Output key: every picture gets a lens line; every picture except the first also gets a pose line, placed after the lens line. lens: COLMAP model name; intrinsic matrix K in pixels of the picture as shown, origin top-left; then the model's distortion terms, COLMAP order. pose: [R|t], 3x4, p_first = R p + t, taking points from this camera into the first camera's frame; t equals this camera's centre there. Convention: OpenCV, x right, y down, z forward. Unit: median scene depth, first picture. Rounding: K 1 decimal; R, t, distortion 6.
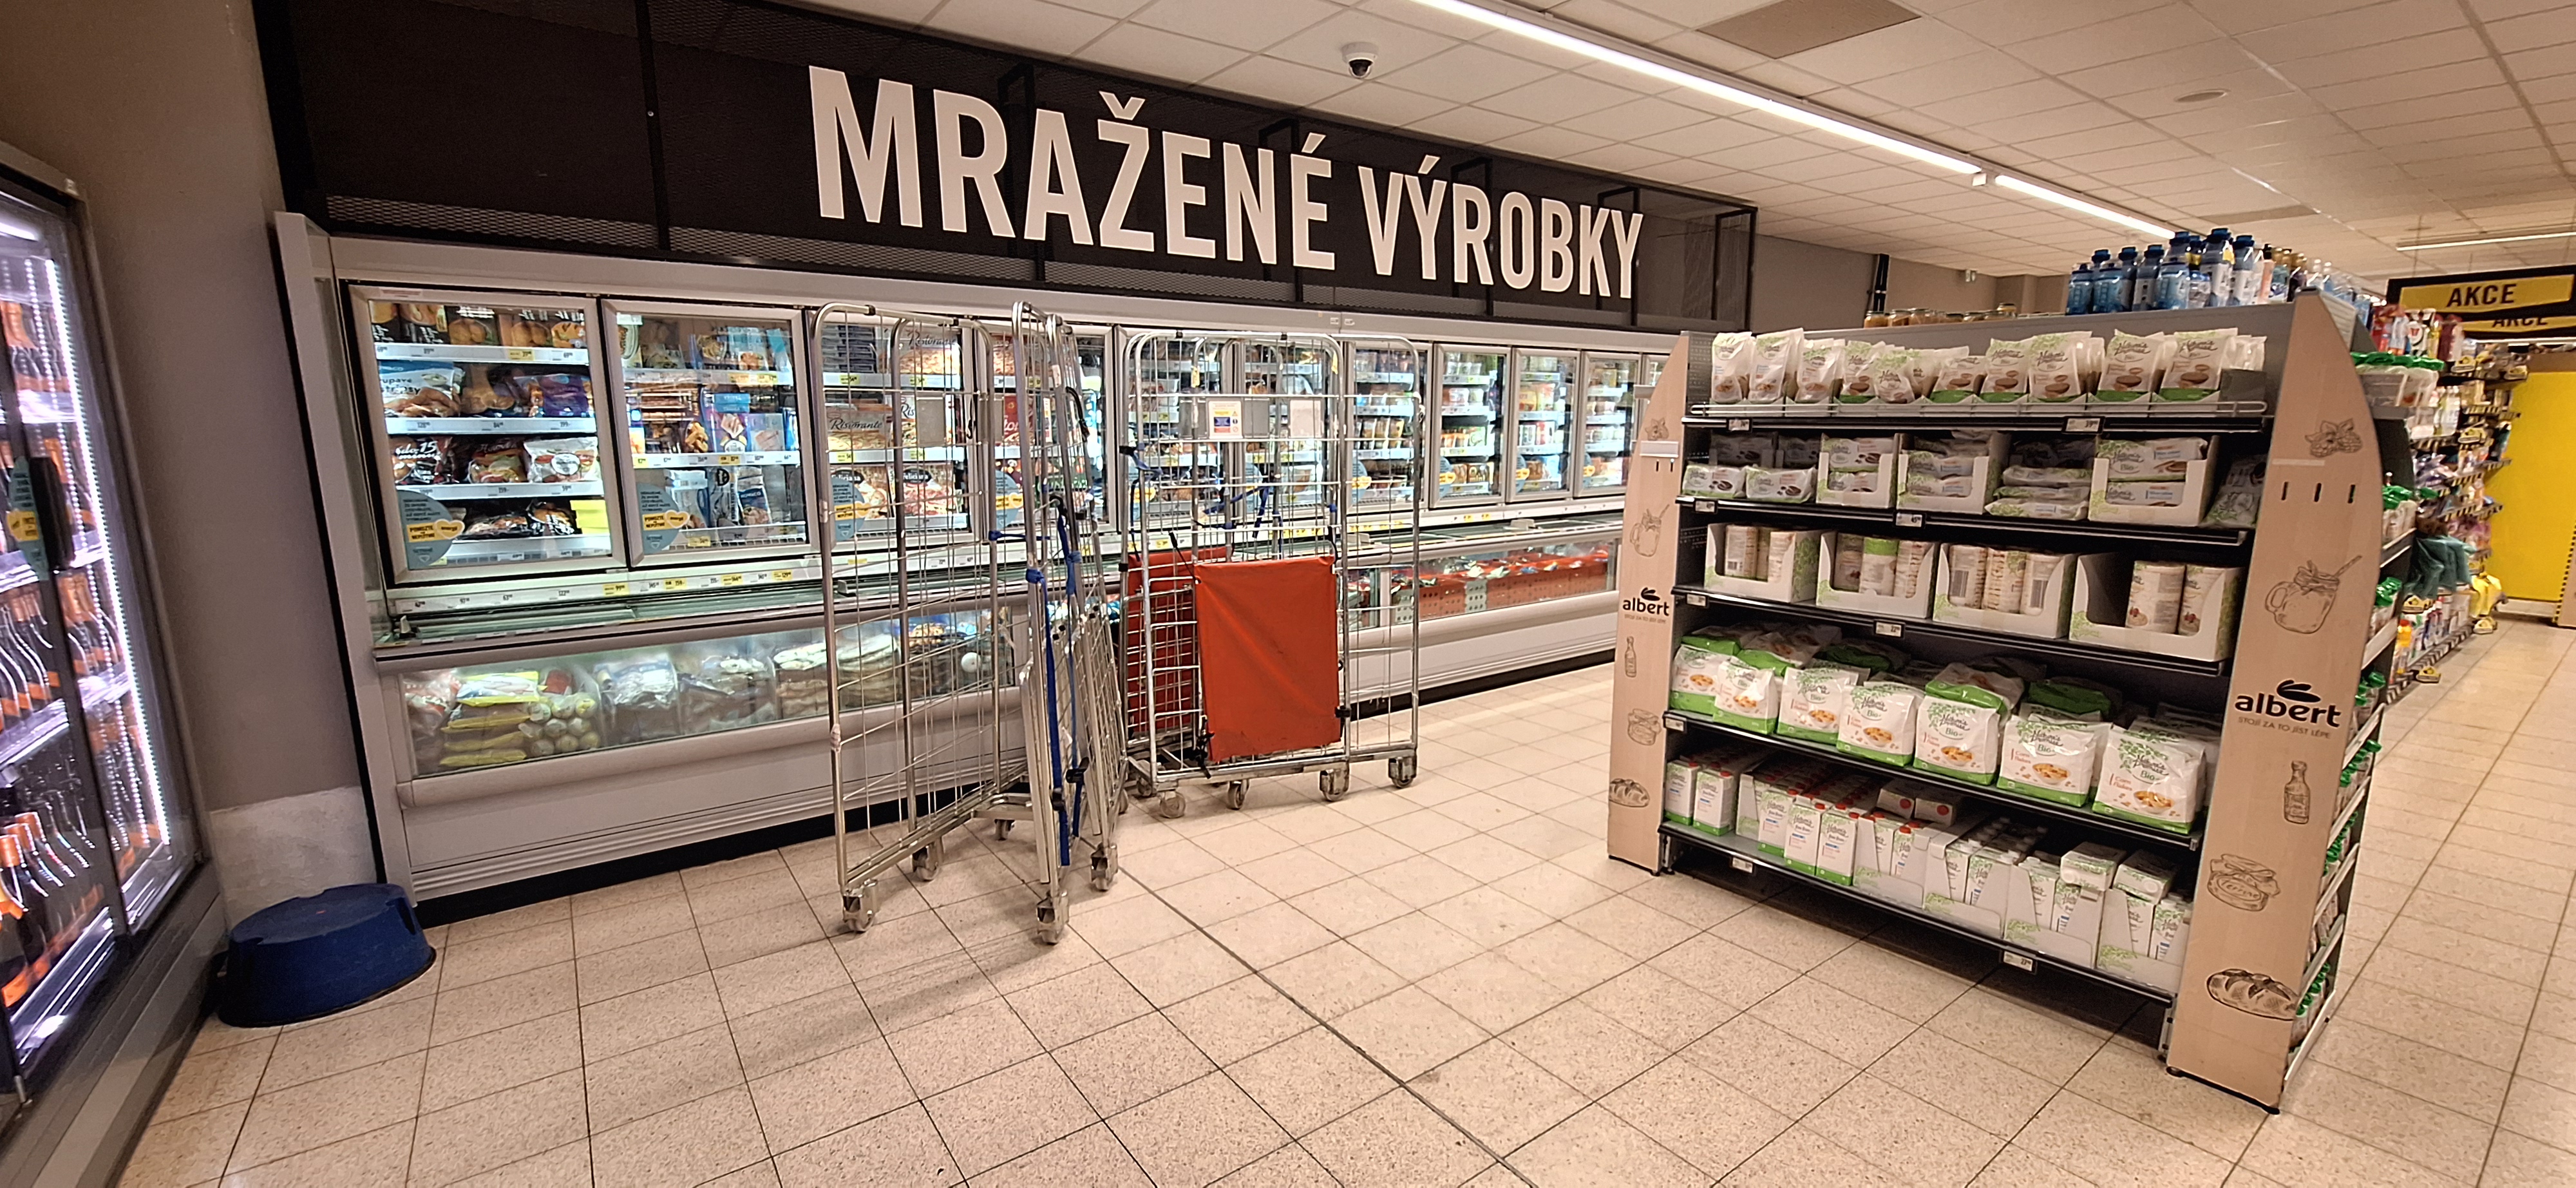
lens RADIAL K [[1021.4, 0, 1293.5], [0, 1021.4, 587.2], [0, 0, 1]] dist [0.003960, 0.000158]
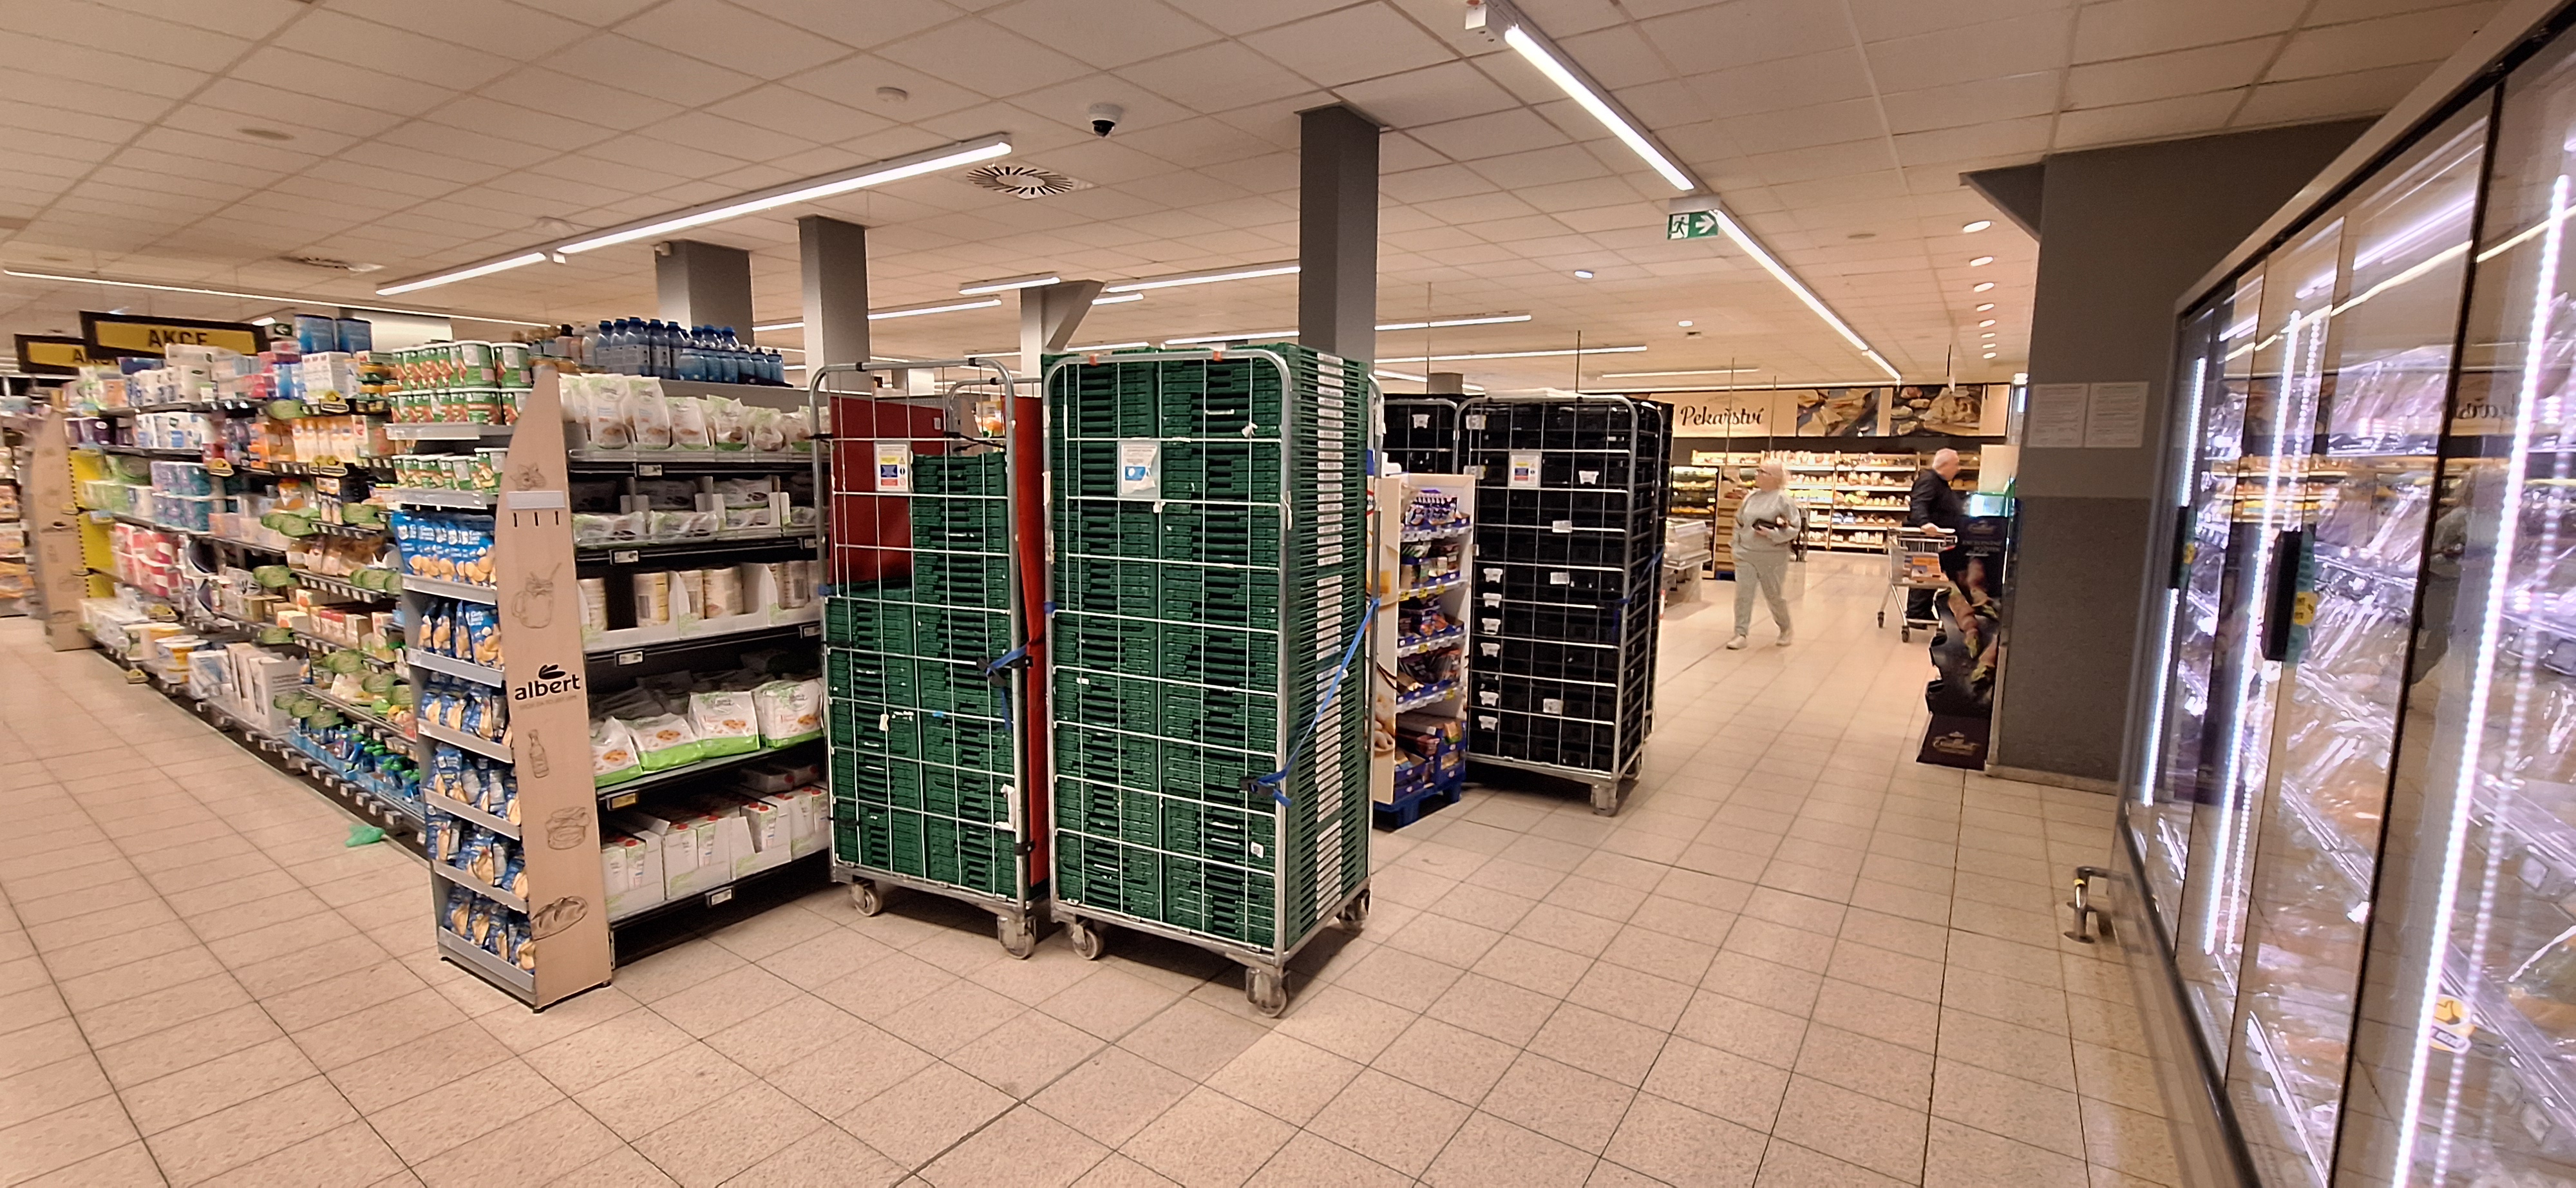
lens RADIAL K [[1021.4, 0, 1290.5], [0, 1021.4, 593.2], [0, 0, 1]] dist [0.003960, 0.000158]
pose [[-0.343511, -0.126805, 0.930549, -0.692231], [0.140602, 0.972732, 0.184457, -0.136534], [-0.928564, 0.194200, -0.316315, 0.748179]]
